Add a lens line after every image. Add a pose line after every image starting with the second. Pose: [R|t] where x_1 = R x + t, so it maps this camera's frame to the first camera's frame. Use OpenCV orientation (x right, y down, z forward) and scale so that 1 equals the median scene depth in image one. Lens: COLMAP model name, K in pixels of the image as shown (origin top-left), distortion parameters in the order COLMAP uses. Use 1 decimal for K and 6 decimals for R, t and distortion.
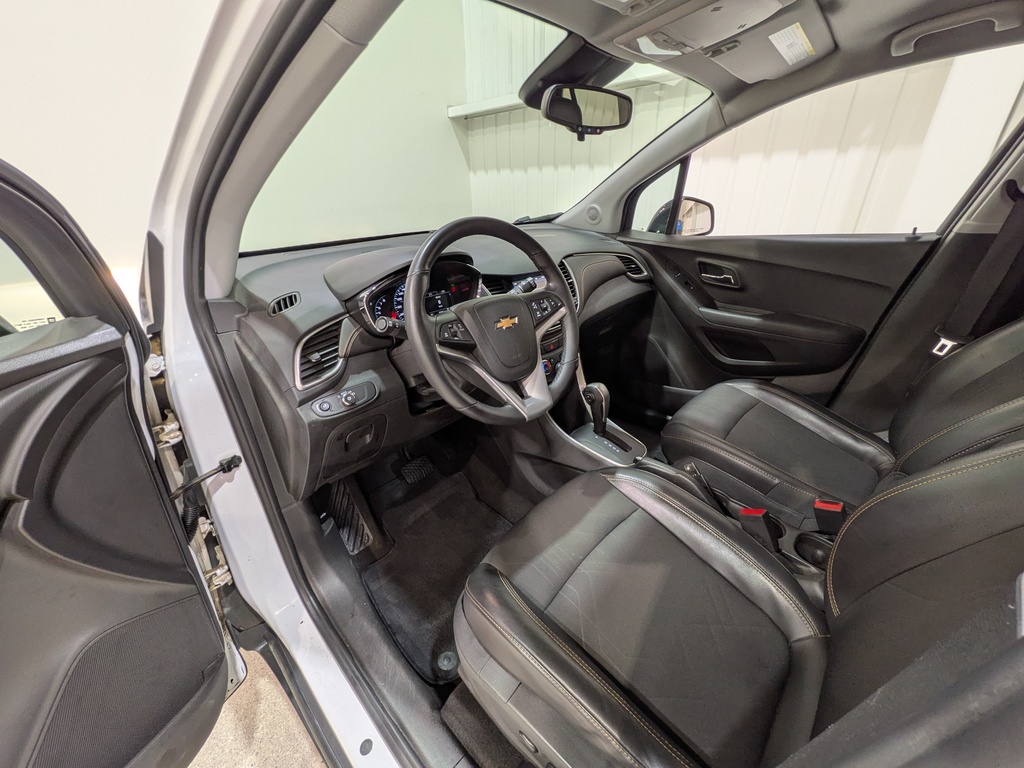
lens RADIAL K [[402.9, 0, 514.2], [0, 402.9, 381.6], [0, 0, 1]] dist [0.003221, -0.000357]
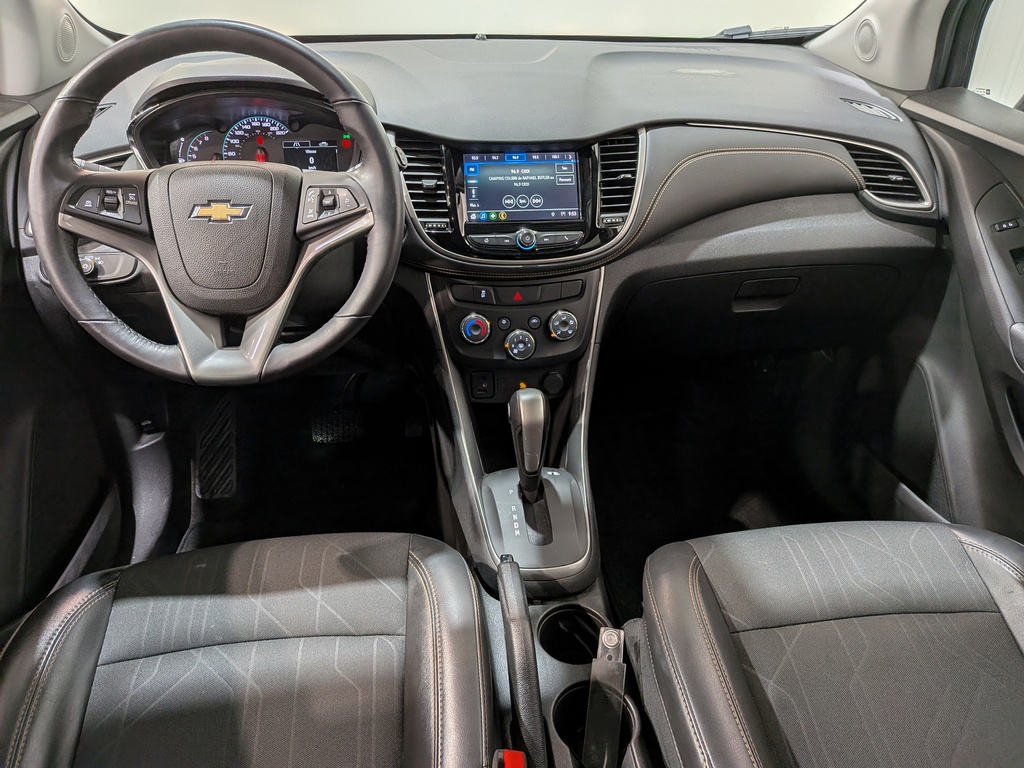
lens RADIAL K [[755.8, 0, 519.6], [0, 755.8, 380.8], [0, 0, 1]] dist [0.067612, -0.121421]
pose [[0.787742, 0.344469, -0.510689, 0.642543], [-0.300326, 0.938593, 0.169843, -0.154764], [0.537835, 0.019581, 0.842823, 0.207257]]
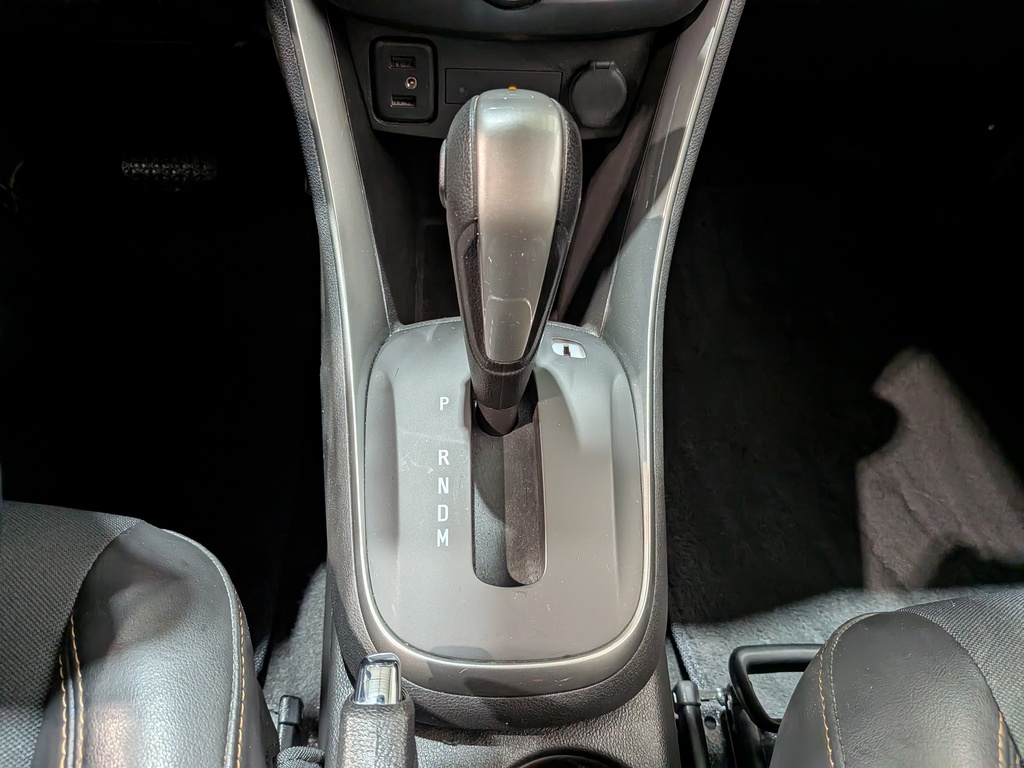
lens RADIAL K [[755.8, 0, 507.8], [0, 755.8, 392.5], [0, 0, 1]] dist [0.067612, -0.121421]
pose [[0.726576, 0.572738, -0.379551, 0.347639], [-0.375082, 0.793462, 0.479303, -0.037012], [0.575674, -0.205887, 0.791334, 0.747304]]
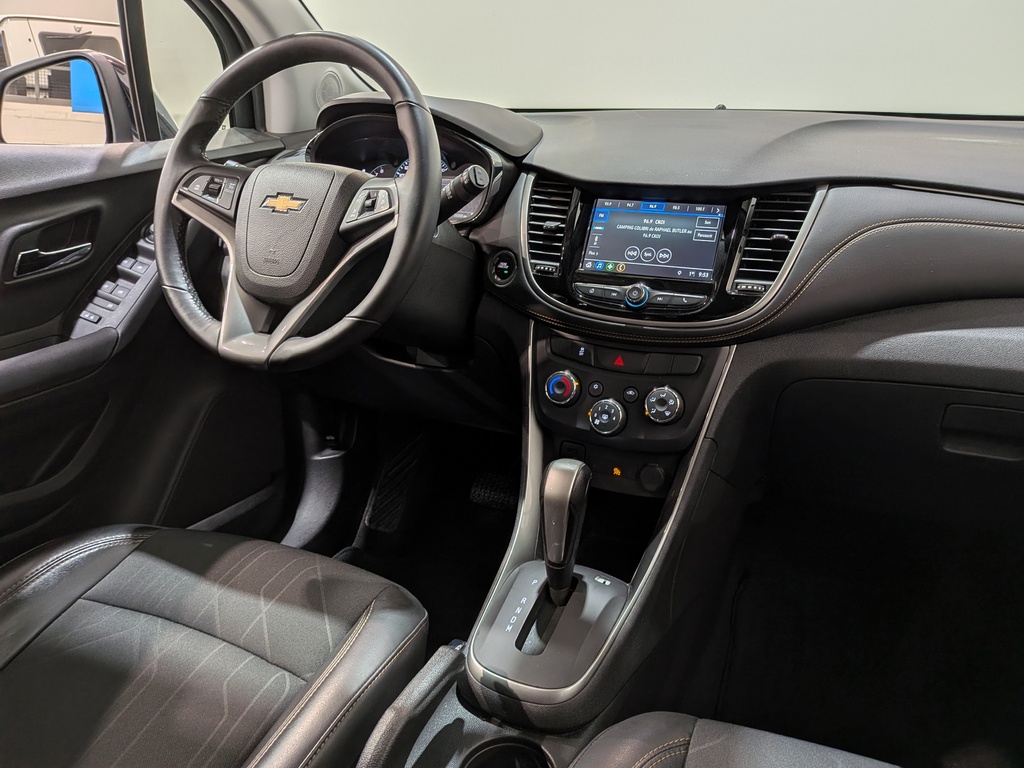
lens RADIAL K [[755.8, 0, 528.3], [0, 755.8, 384.3], [0, 0, 1]] dist [0.067612, -0.121421]
pose [[0.342711, 0.355396, -0.869622, 0.798744], [-0.419583, 0.886129, 0.196788, -0.189409], [0.840535, 0.297437, 0.452804, 0.581126]]
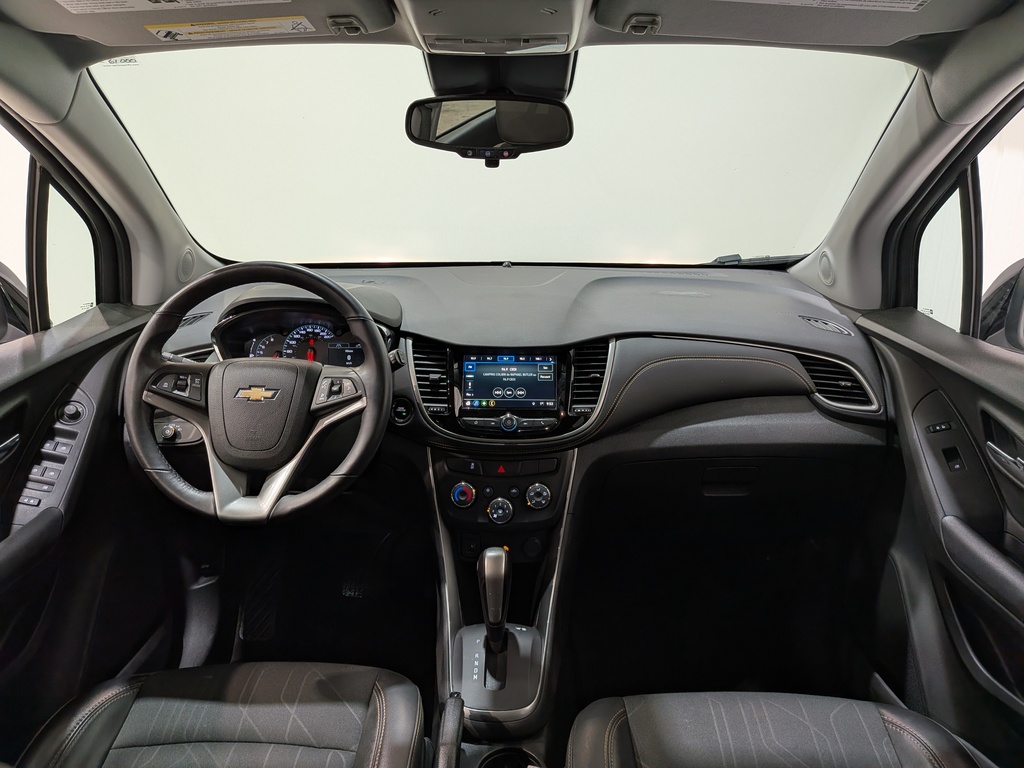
lens RADIAL K [[755.8, 0, 512.6], [0, 755.8, 385.9], [0, 0, 1]] dist [0.067612, -0.121421]
pose [[0.684304, 0.233125, -0.690928, 0.892307], [-0.332938, 0.942877, -0.011612, -0.204982], [0.648753, 0.237982, 0.722831, 0.166509]]
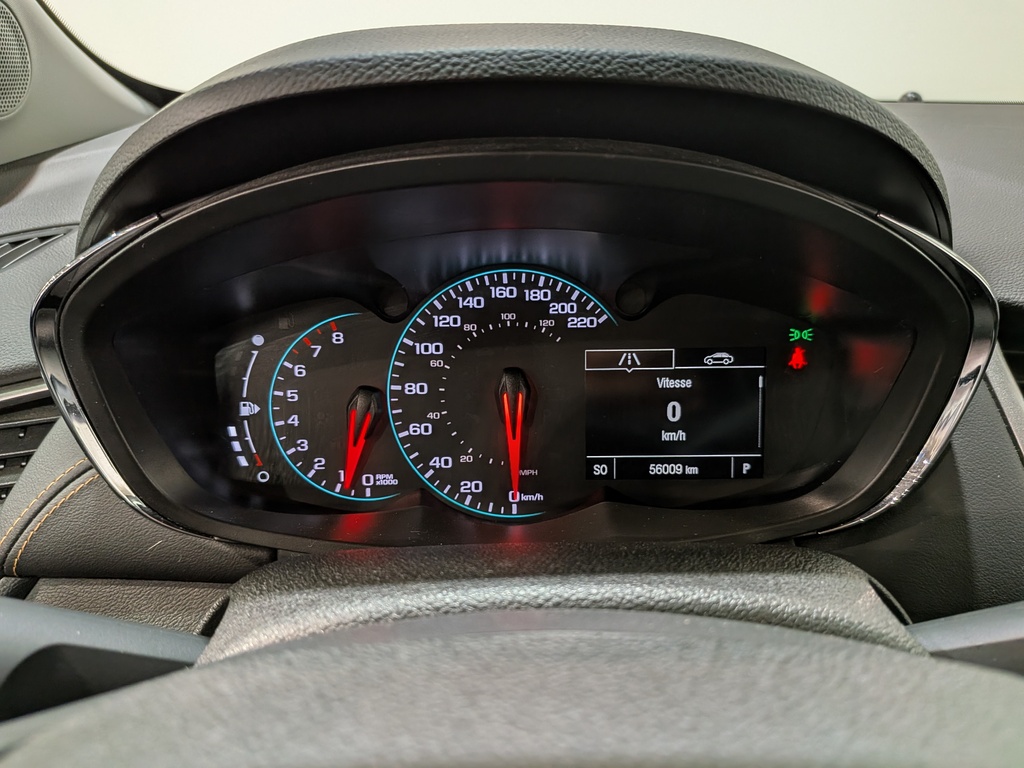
lens RADIAL K [[755.8, 0, 505.3], [0, 755.8, 384.4], [0, 0, 1]] dist [0.067612, -0.121421]
pose [[0.704751, 0.275555, -0.653755, -0.024844], [-0.322877, 0.945104, 0.050295, -0.177353], [0.631725, 0.175637, 0.755033, 0.624534]]
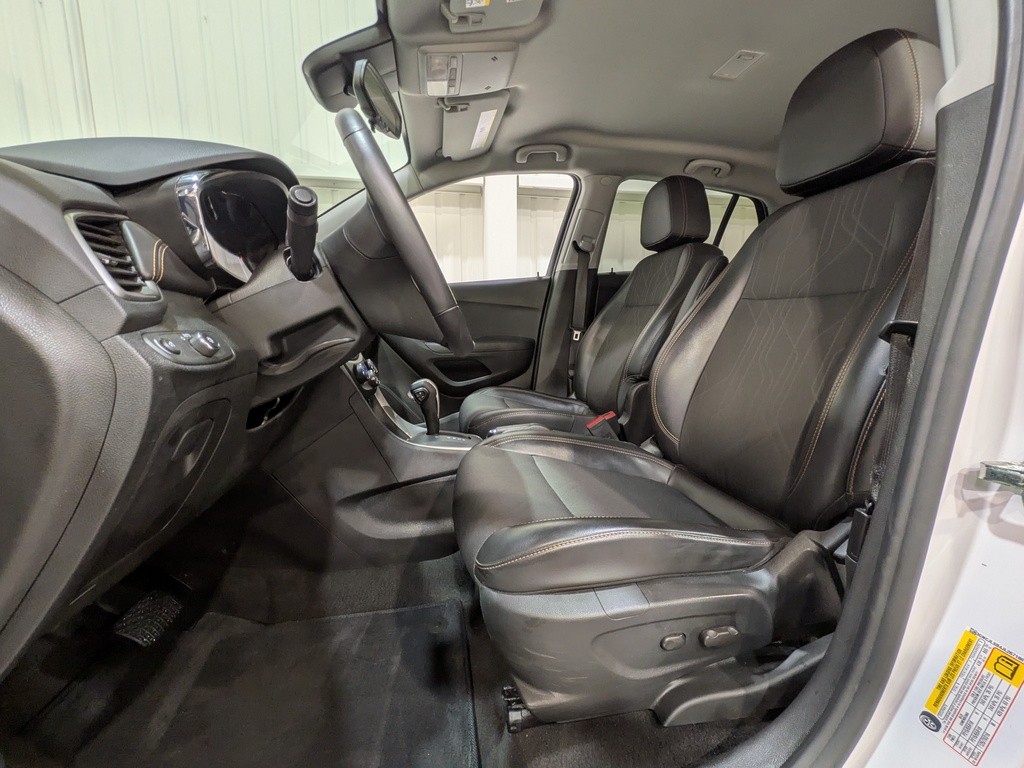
lens RADIAL K [[402.9, 0, 512.3], [0, 402.9, 385.8], [0, 0, 1]] dist [0.003221, -0.000357]
pose [[0.572078, -0.108250, 0.813024, -0.426339], [0.356421, 0.925577, -0.127557, 0.207352], [-0.738709, 0.362752, 0.568085, 0.307294]]
